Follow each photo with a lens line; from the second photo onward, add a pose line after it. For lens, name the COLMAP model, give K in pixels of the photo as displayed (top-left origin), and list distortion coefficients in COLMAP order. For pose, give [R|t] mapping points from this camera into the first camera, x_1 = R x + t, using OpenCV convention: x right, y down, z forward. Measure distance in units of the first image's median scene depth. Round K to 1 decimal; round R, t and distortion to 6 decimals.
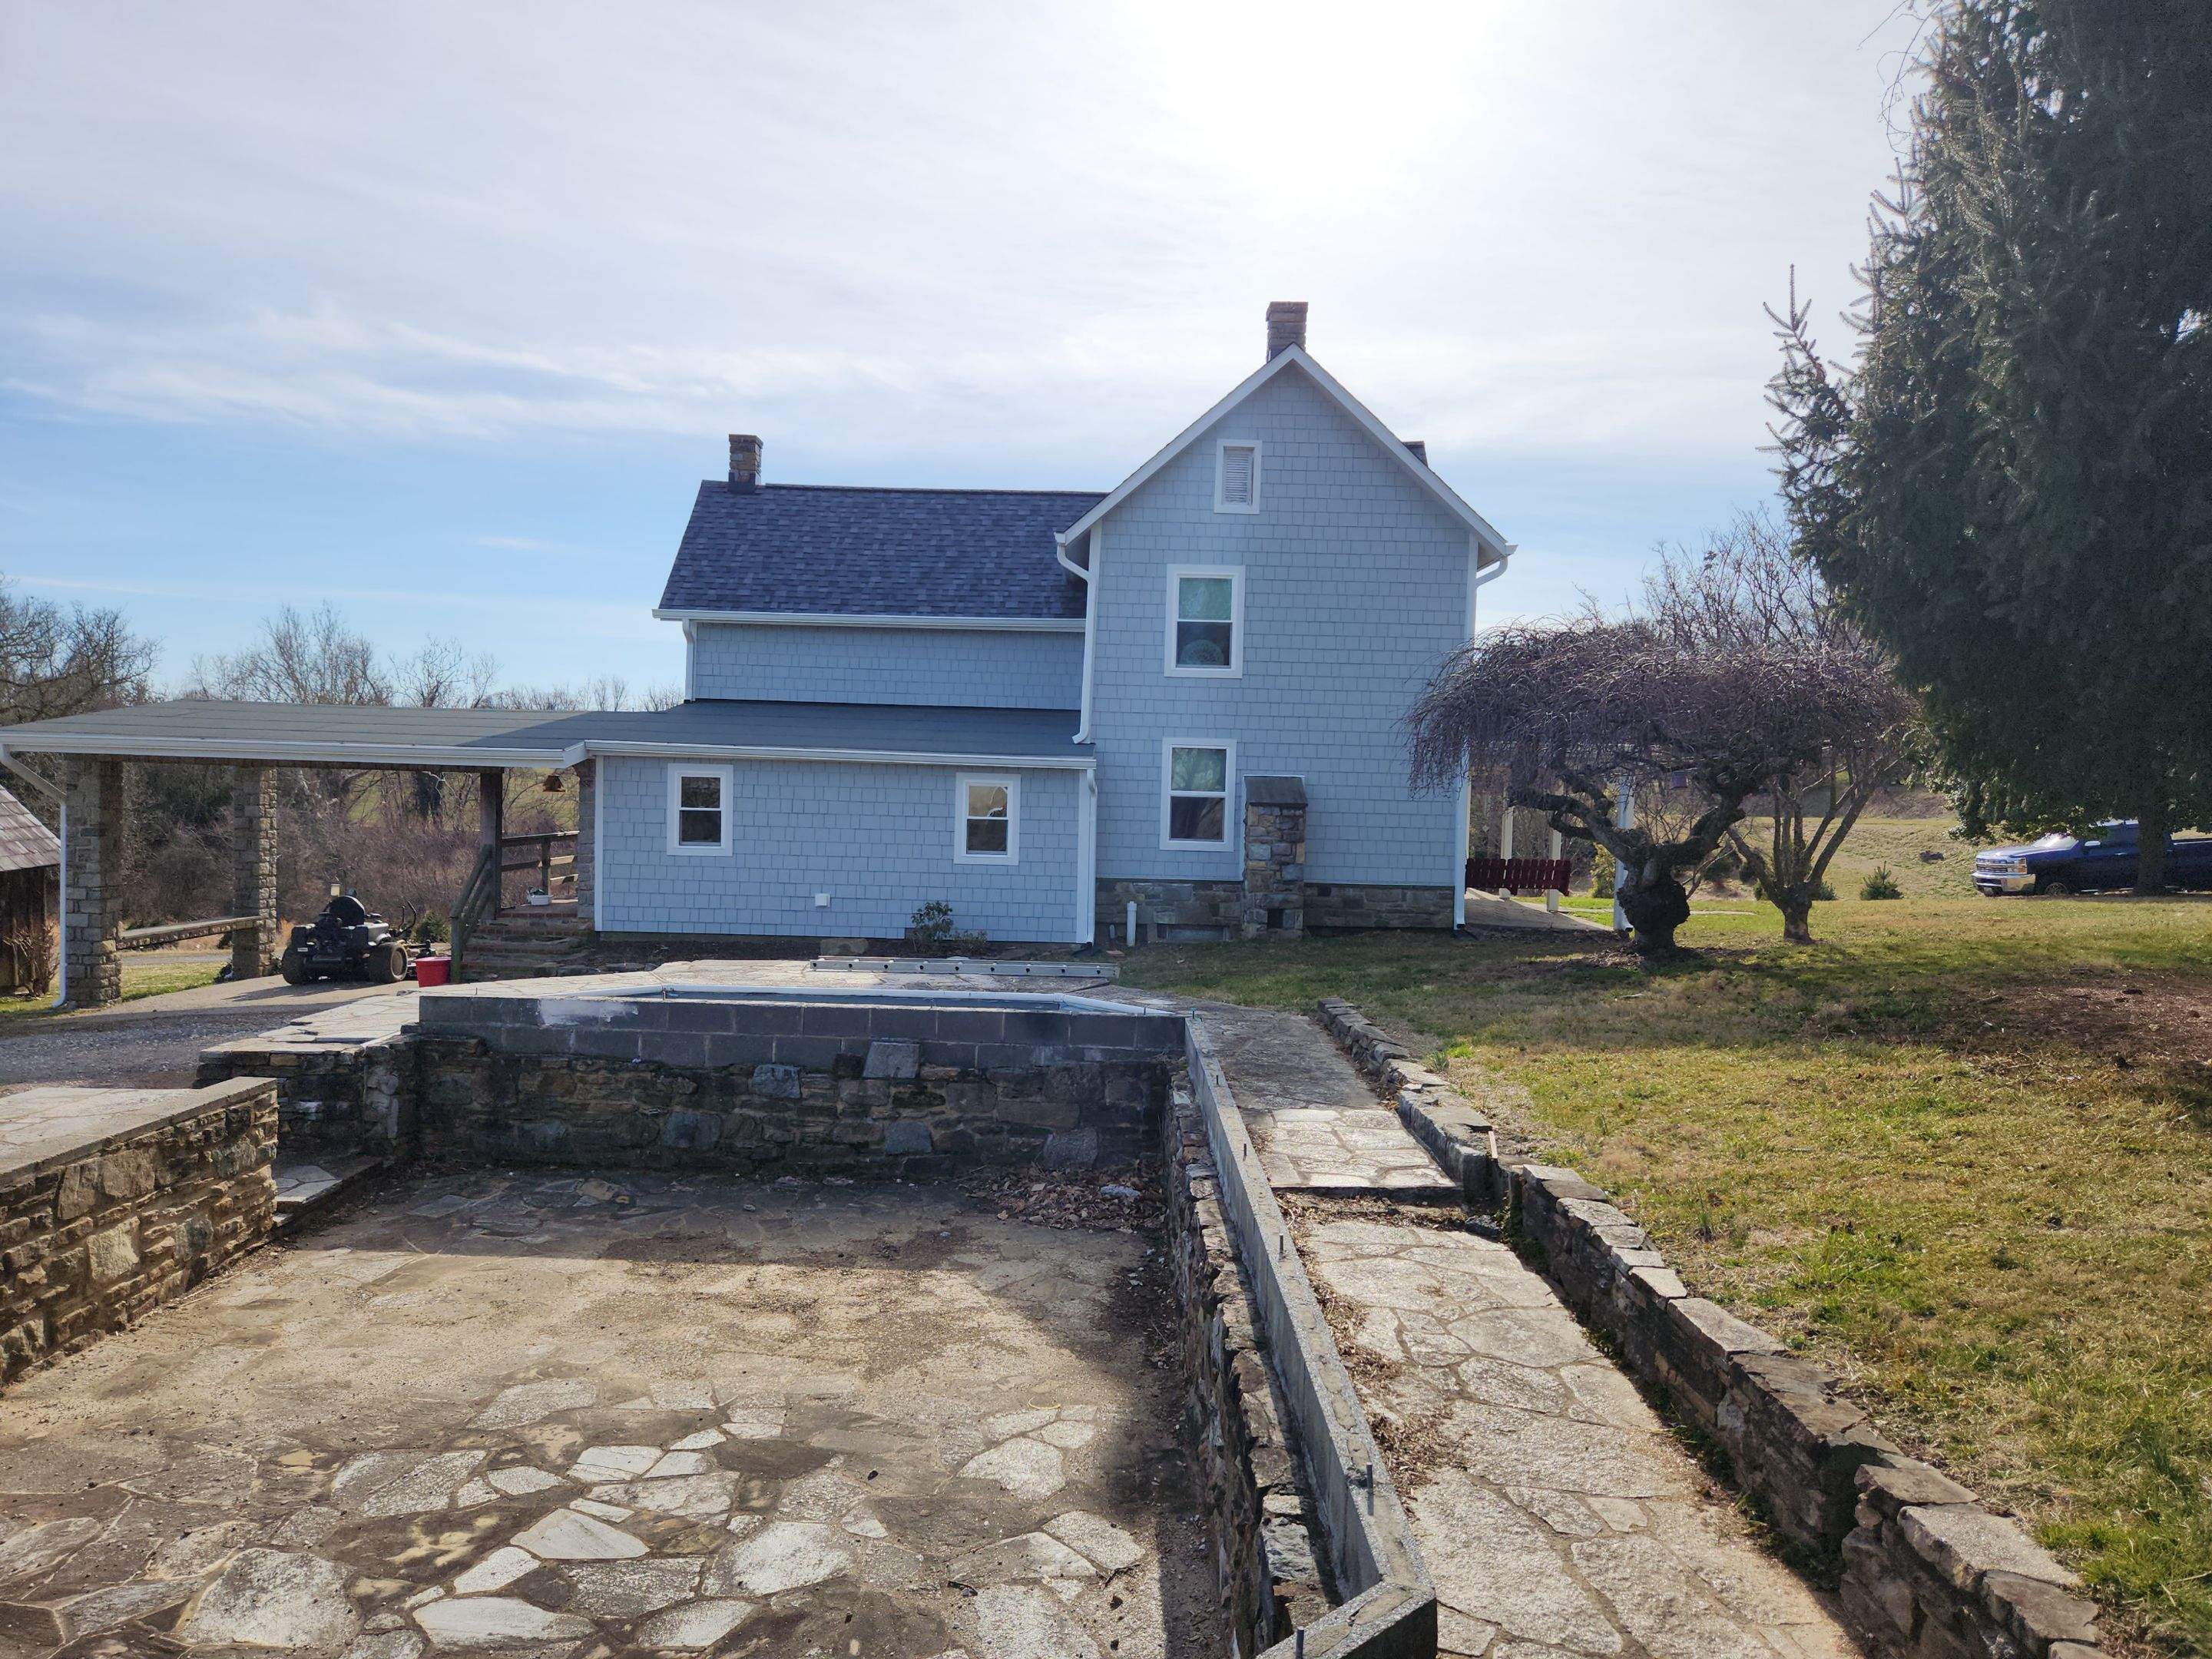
lens RADIAL K [[1521.9, 0, 1105.4], [0, 1521.9, 840.8], [0, 0, 1]] dist [0.044162, -0.035171]
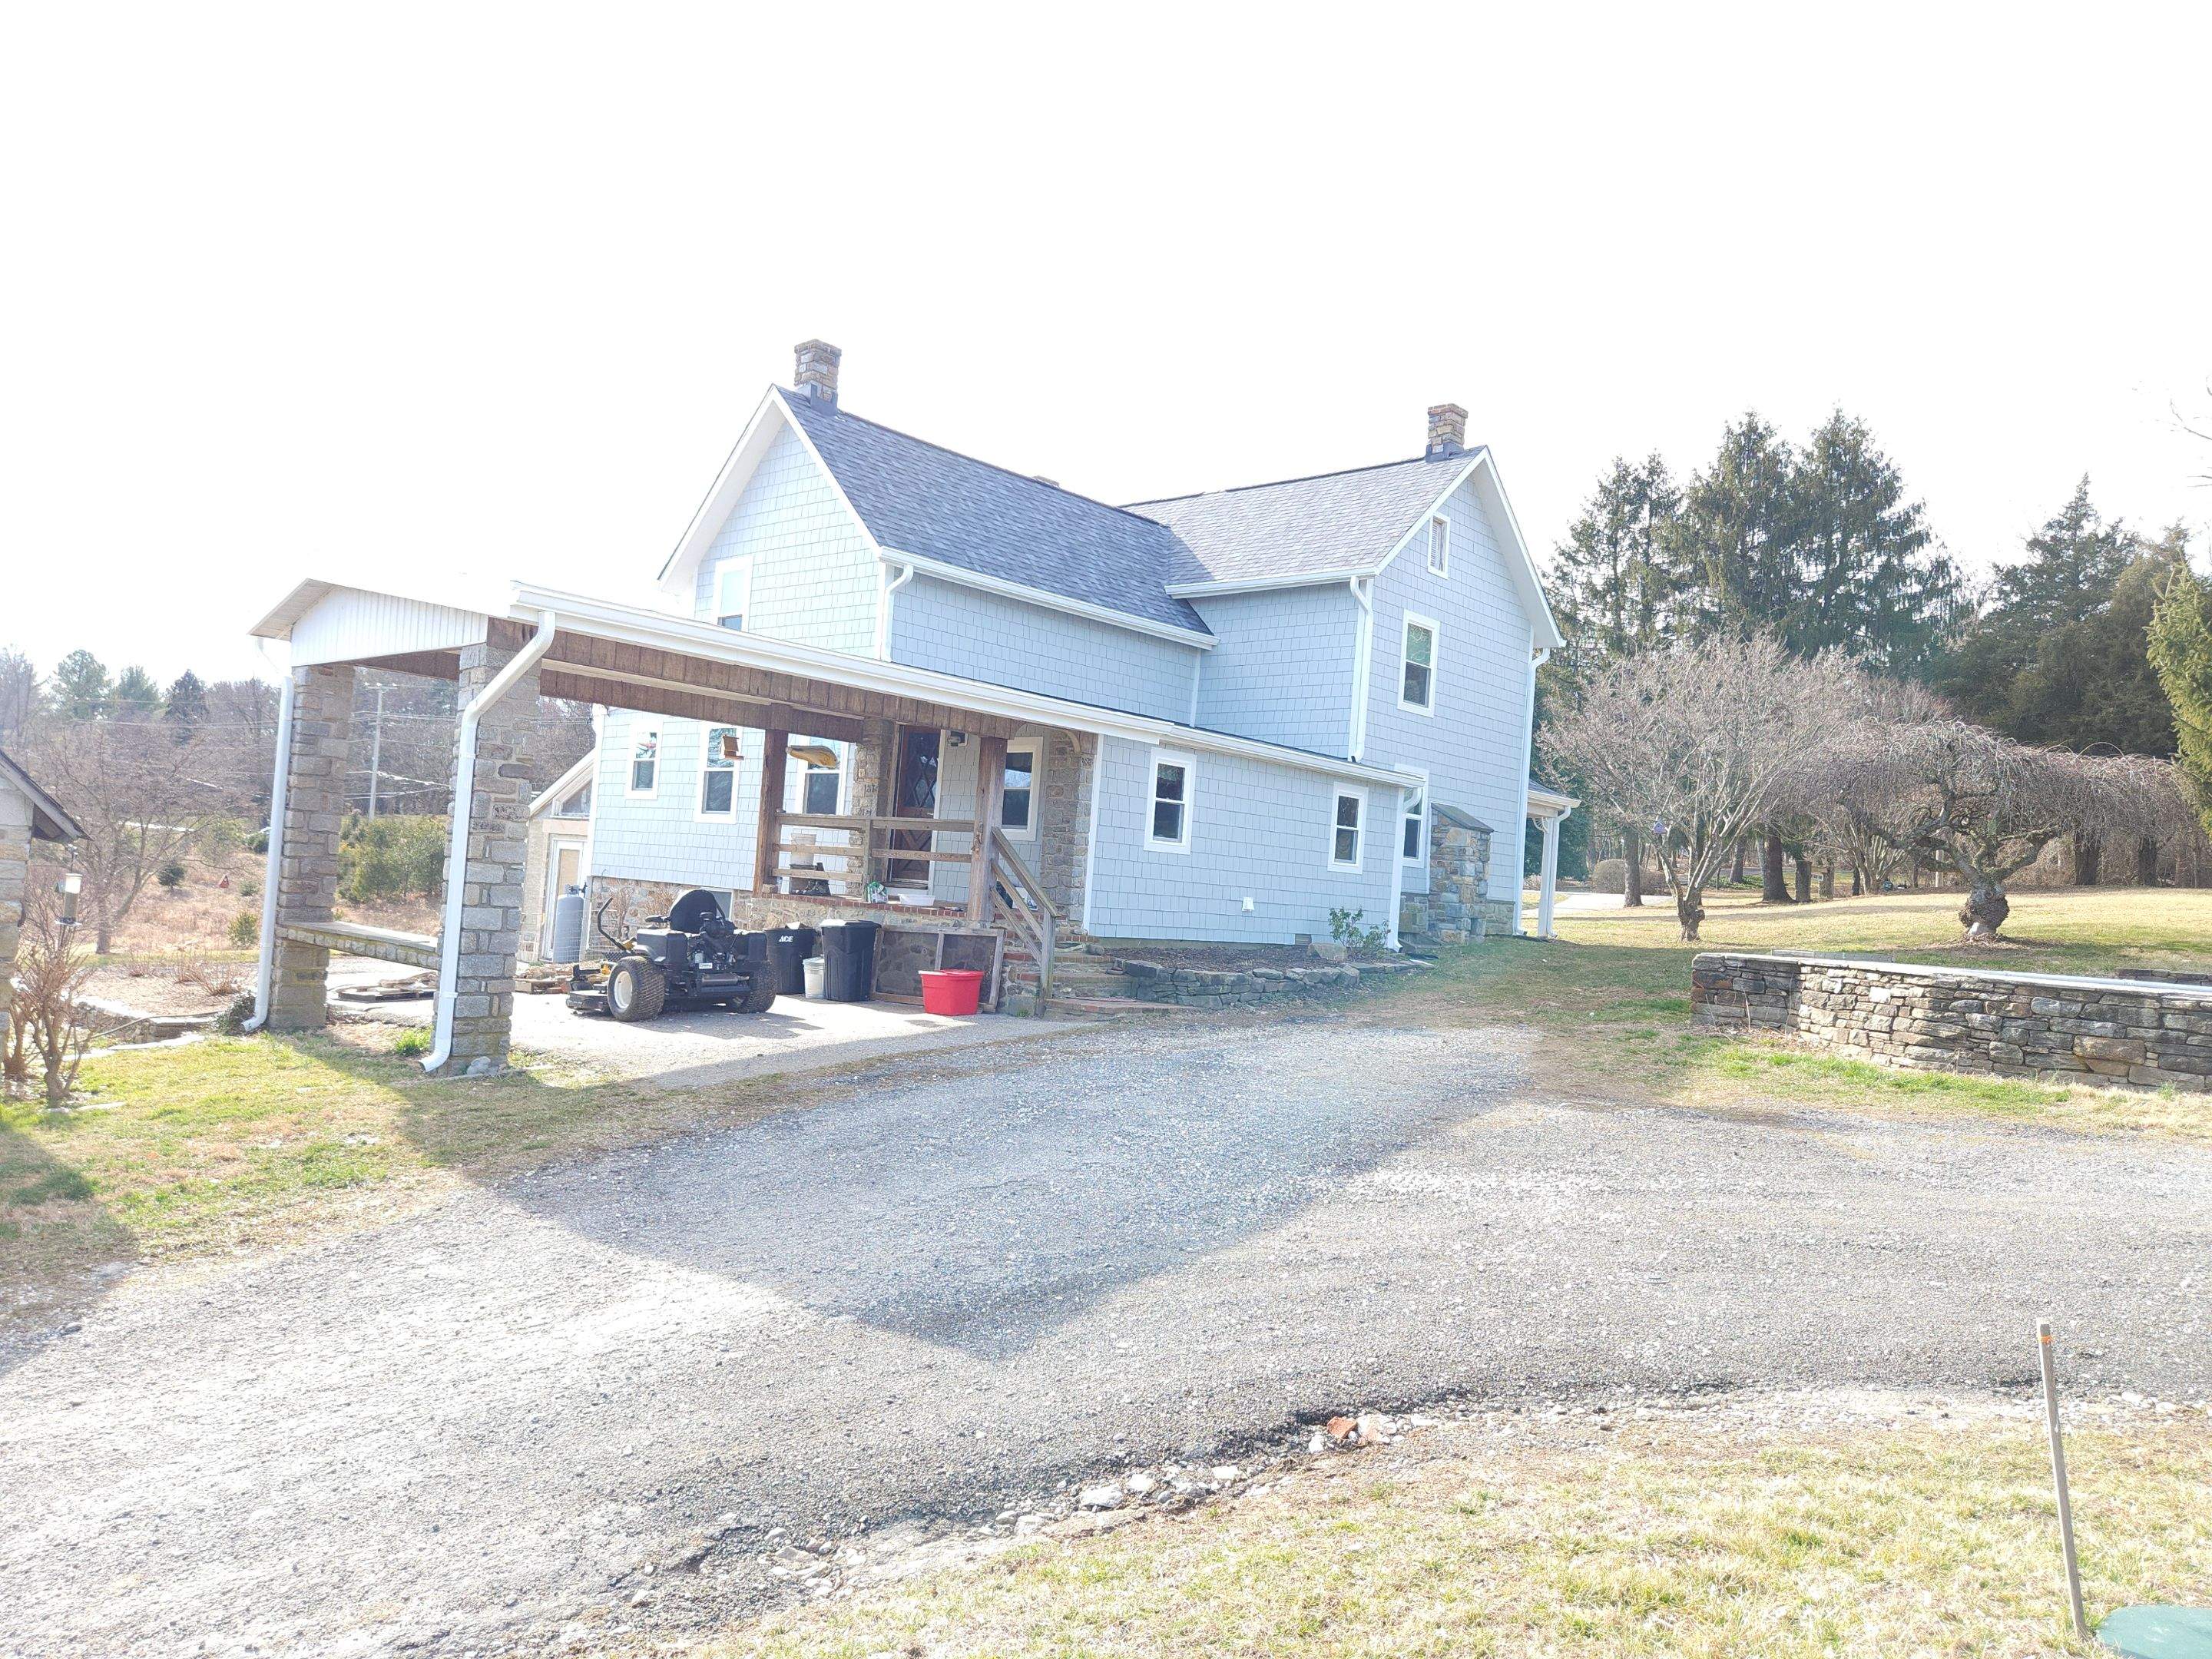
lens RADIAL K [[1521.9, 0, 1124.4], [0, 1521.9, 811.6], [0, 0, 1]] dist [0.044162, -0.035171]
pose [[0.656963, 0.061293, 0.751427, -0.927756], [-0.029946, 0.998025, -0.055226, 0.035048], [-0.753328, 0.013779, 0.657501, 0.420572]]
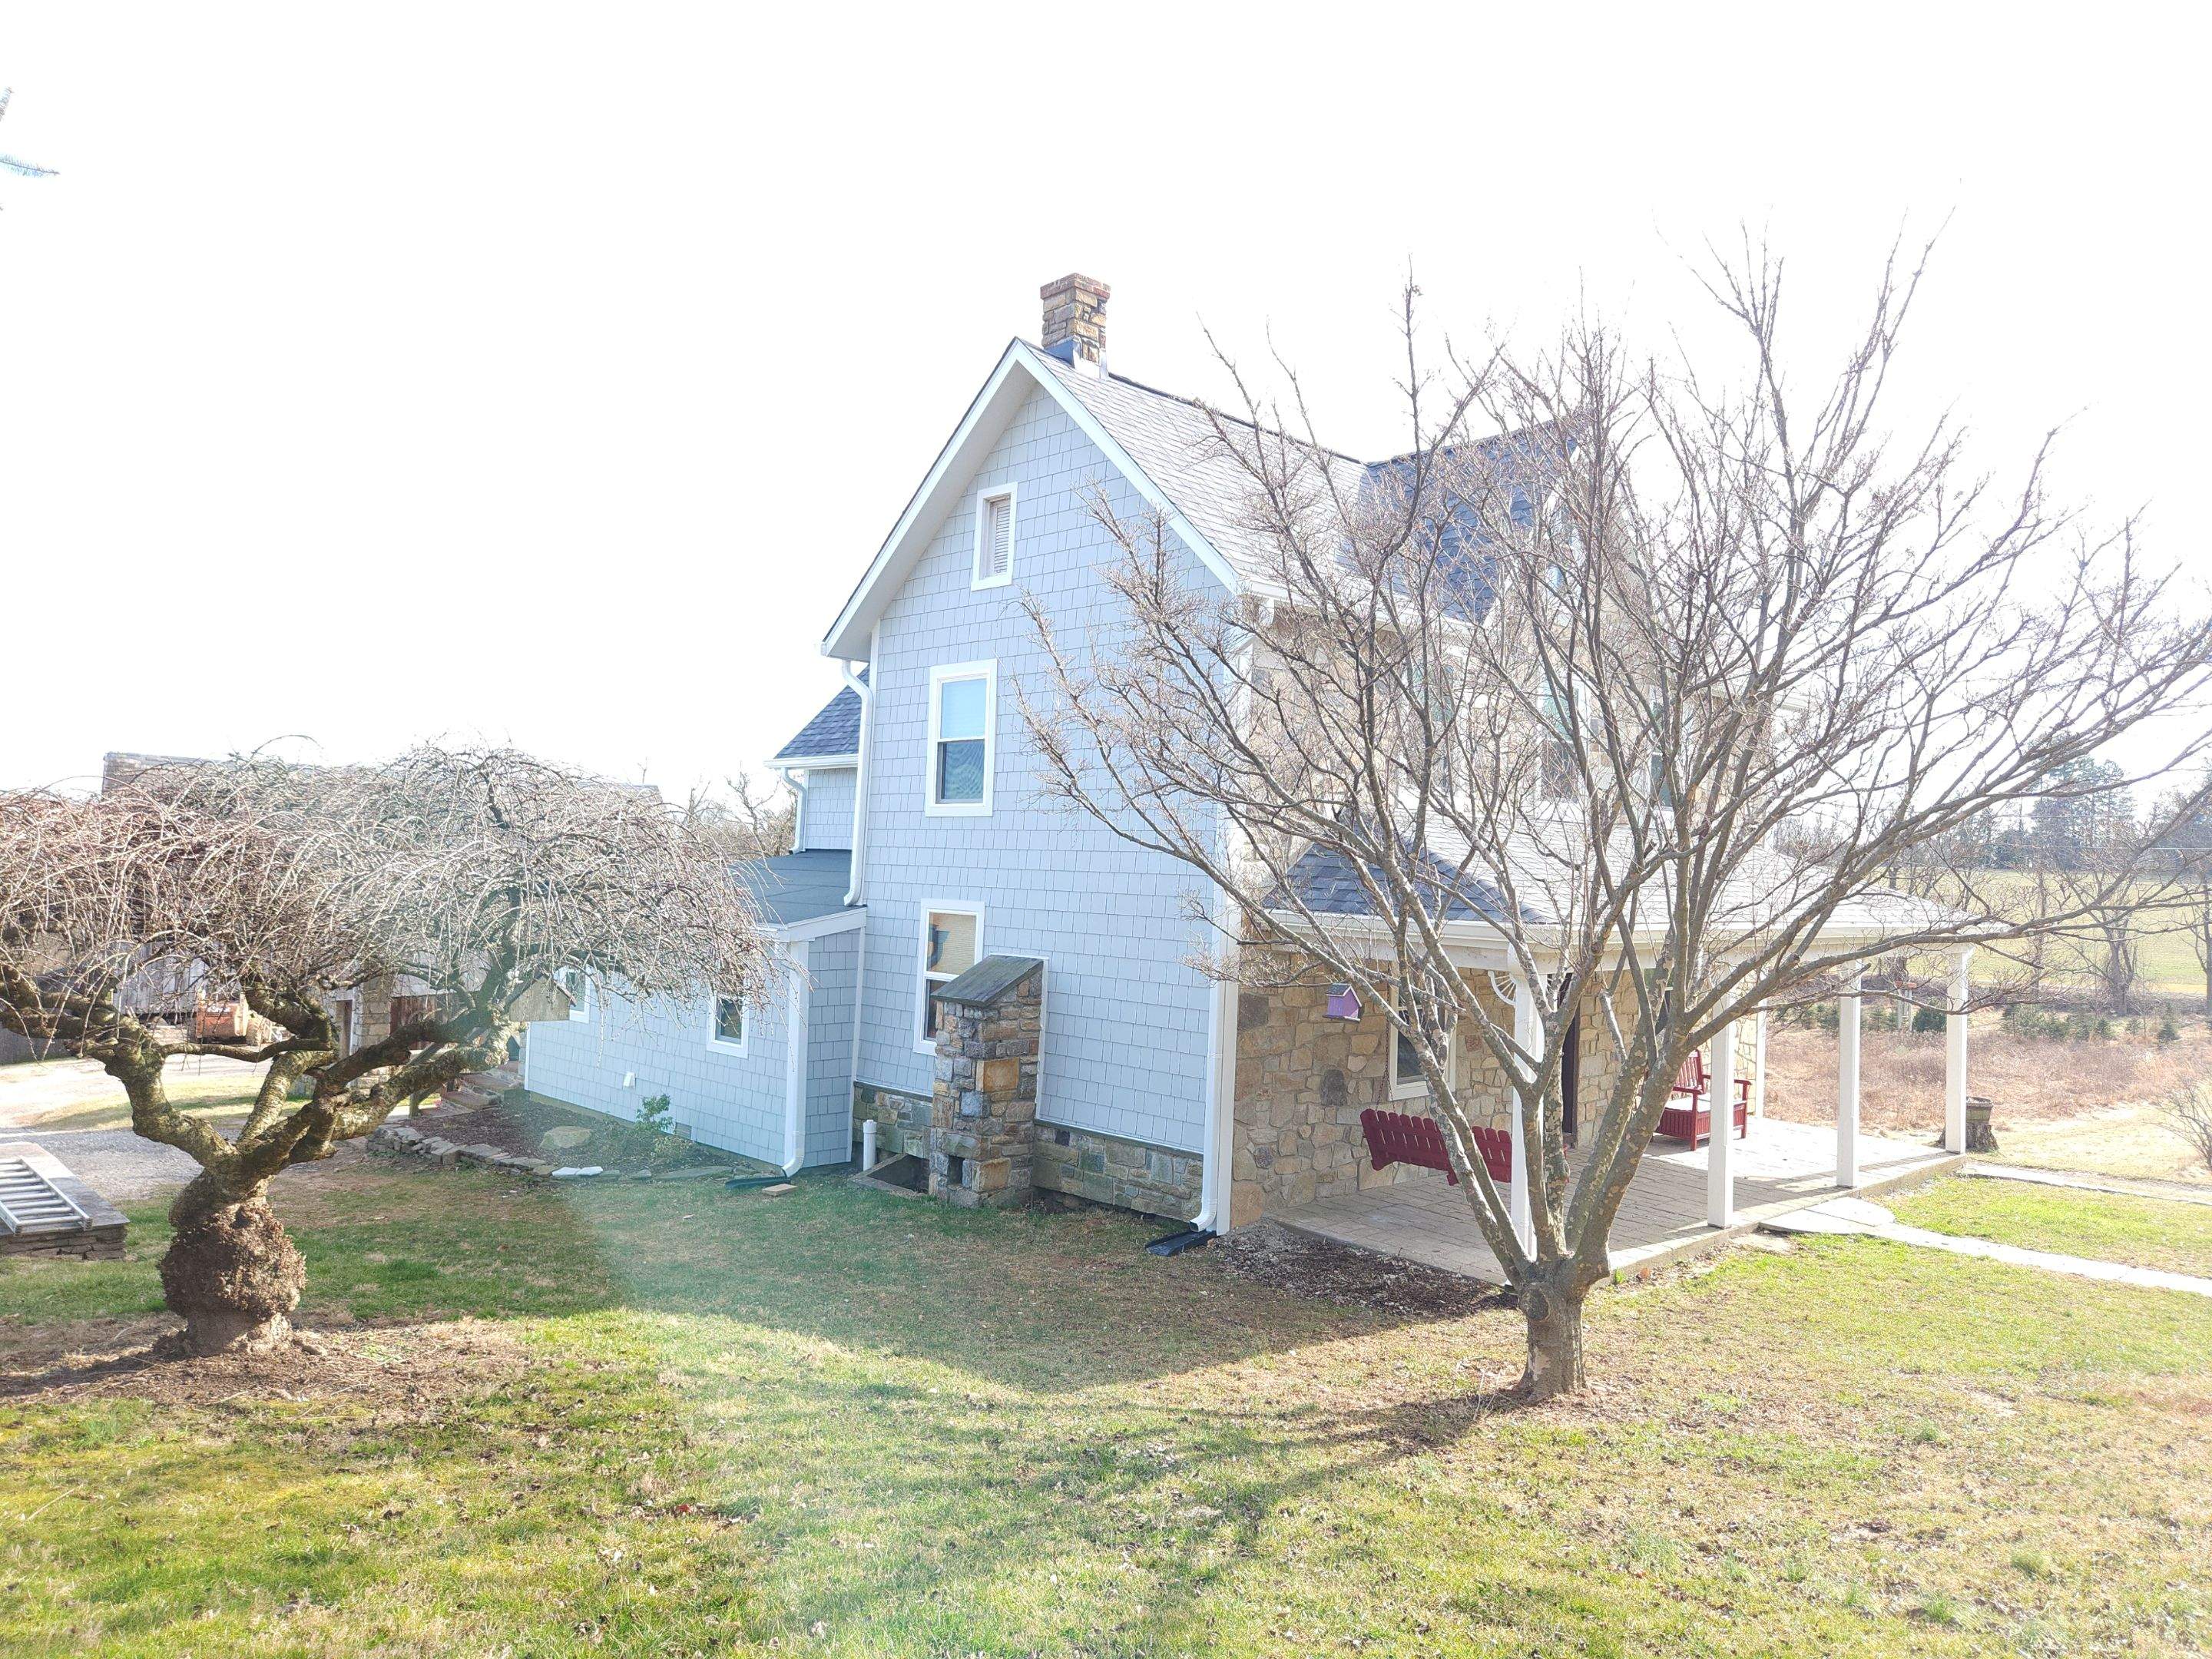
lens RADIAL K [[1521.9, 0, 1107.7], [0, 1521.9, 817.9], [0, 0, 1]] dist [0.044162, -0.035171]
pose [[0.684592, -0.030108, -0.728304, 0.641249], [-0.037810, 0.996335, -0.076729, -0.054088], [0.727945, 0.080065, 0.680945, 0.561645]]
